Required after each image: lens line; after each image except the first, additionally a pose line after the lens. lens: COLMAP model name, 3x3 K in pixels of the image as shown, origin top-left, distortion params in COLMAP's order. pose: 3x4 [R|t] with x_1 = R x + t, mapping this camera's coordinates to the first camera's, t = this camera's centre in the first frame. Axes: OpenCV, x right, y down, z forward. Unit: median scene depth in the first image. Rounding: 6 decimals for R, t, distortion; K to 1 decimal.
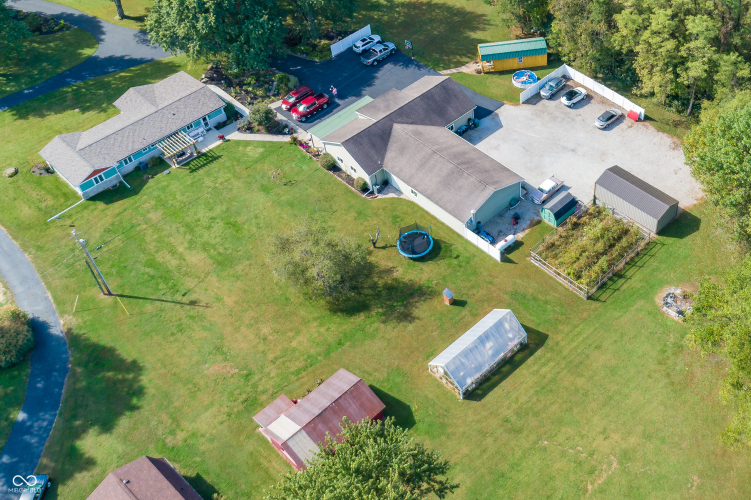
lens RADIAL K [[851.1, 0, 536.4], [0, 851.1, 229.0], [0, 0, 1]] dist [0.020860, 0.016292]
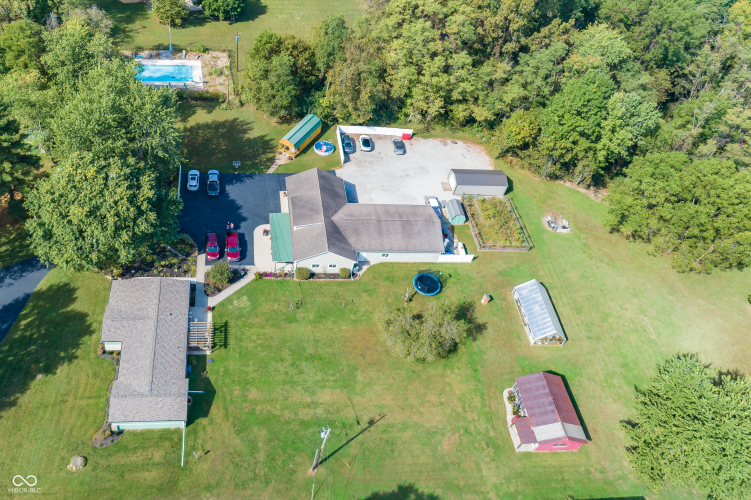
lens RADIAL K [[636.8, 0, 308.1], [0, 636.8, 240.9], [0, 0, 1]] dist [0.017696, 0.006679]
pose [[0.674896, -0.495475, 0.546827, -0.712520], [0.456479, 0.862569, 0.218178, -0.313076], [-0.579778, 0.102368, 0.808318, 0.280449]]
